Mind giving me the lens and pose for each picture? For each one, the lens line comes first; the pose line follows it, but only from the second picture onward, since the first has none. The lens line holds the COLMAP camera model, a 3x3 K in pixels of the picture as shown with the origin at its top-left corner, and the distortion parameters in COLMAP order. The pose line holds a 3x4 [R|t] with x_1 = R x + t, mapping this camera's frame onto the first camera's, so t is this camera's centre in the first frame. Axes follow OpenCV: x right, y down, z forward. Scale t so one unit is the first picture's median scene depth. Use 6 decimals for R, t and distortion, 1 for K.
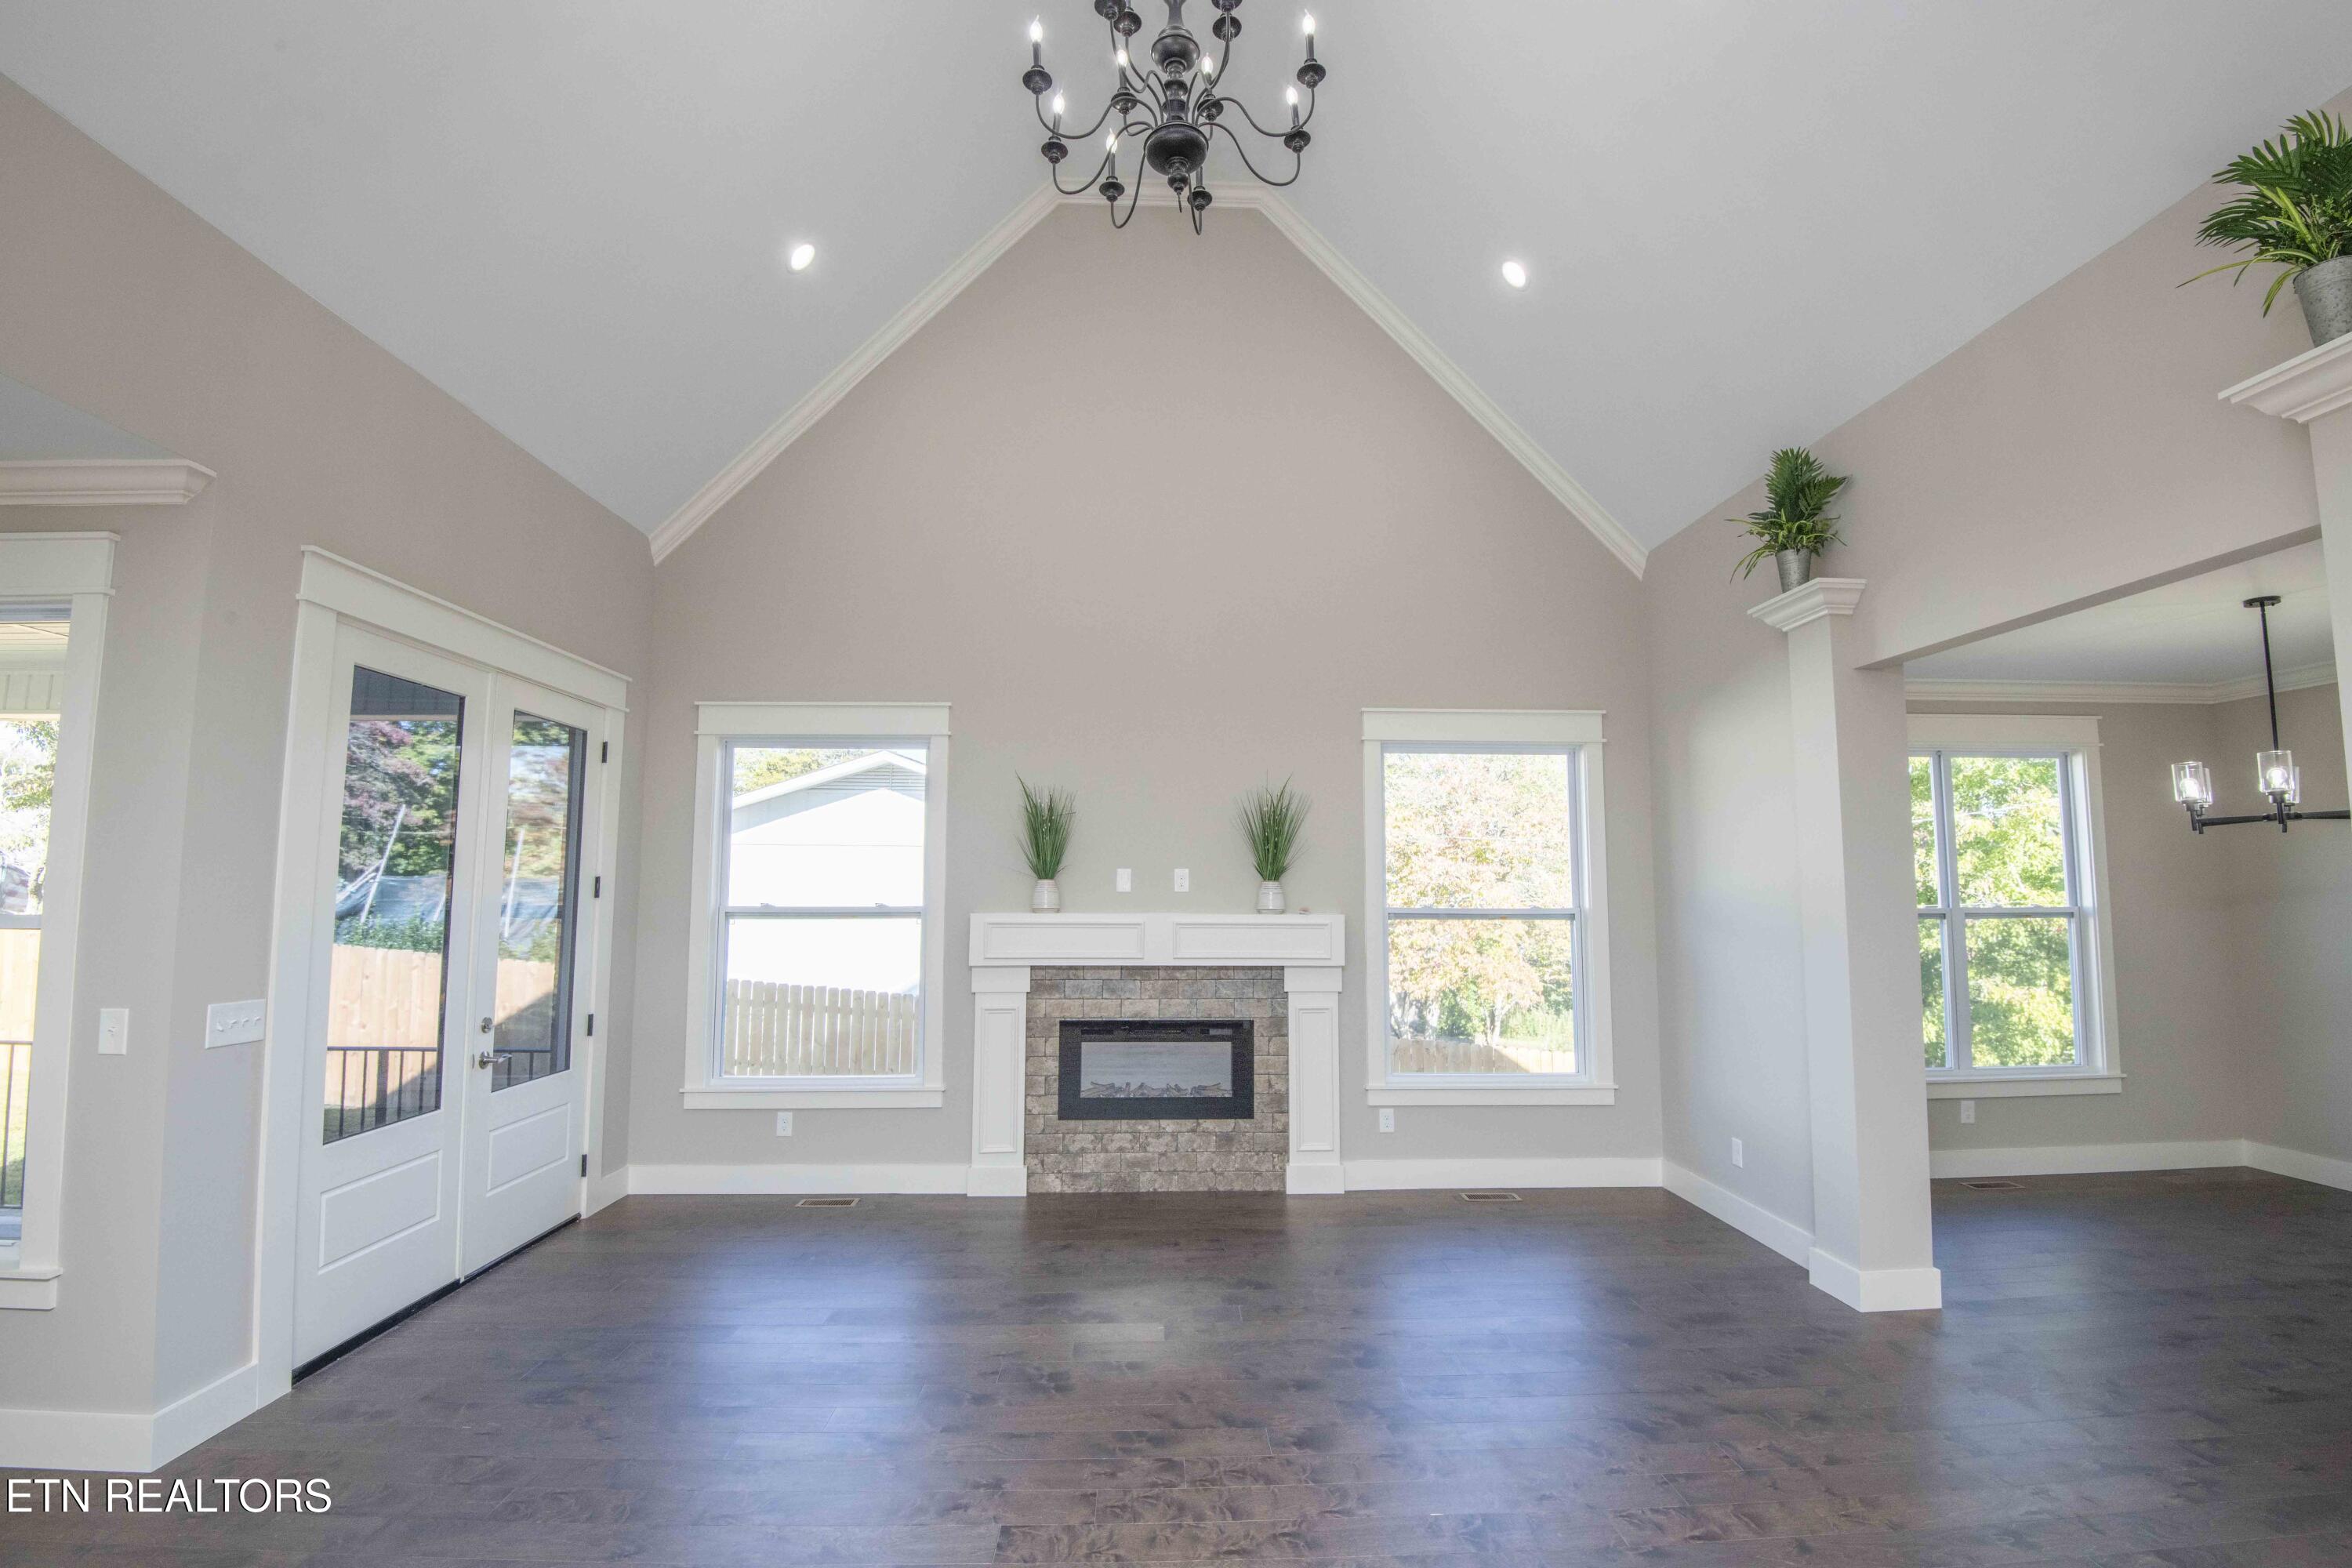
lens RADIAL K [[1081.0, 0, 1186.1], [0, 1081.0, 784.8], [0, 0, 1]] dist [0.001764, -0.034259]
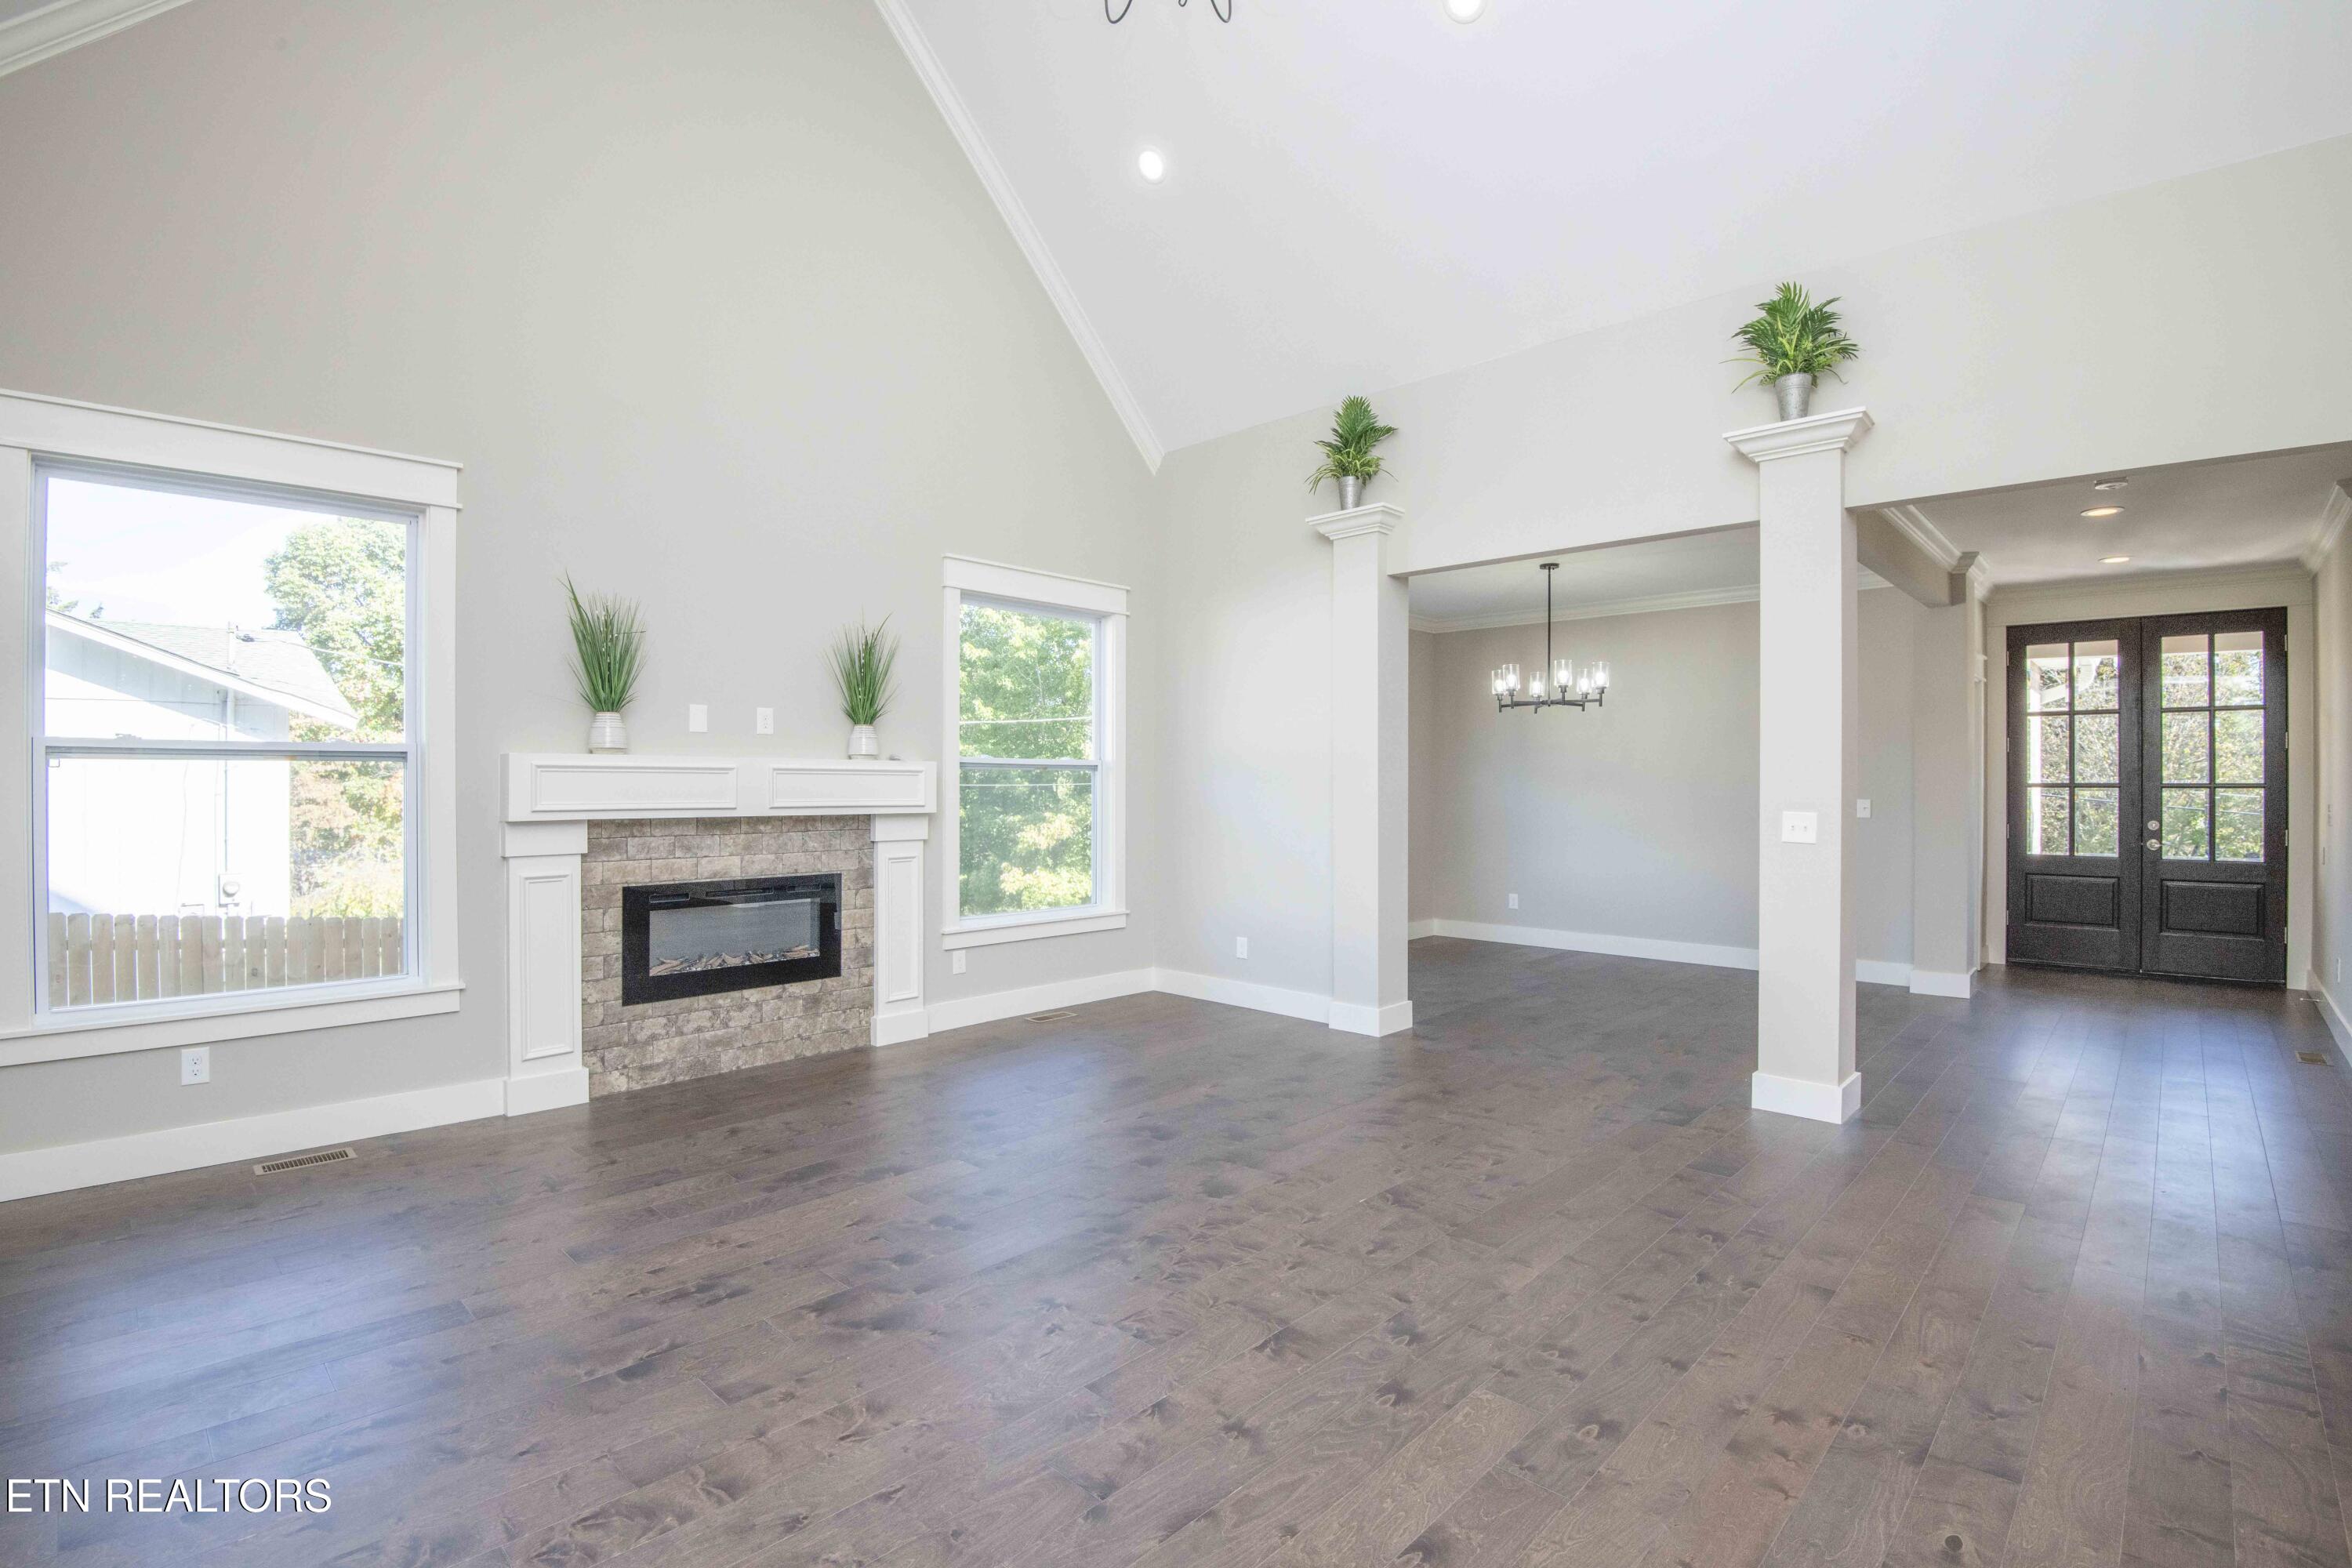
lens RADIAL K [[1081.0, 0, 1186.1], [0, 1081.0, 784.8], [0, 0, 1]] dist [0.001764, -0.034259]
pose [[0.716701, -0.001715, 0.697379, -0.380758], [-0.066803, 0.995230, 0.071101, 0.056246], [-0.694174, -0.097545, 0.713167, 0.136155]]
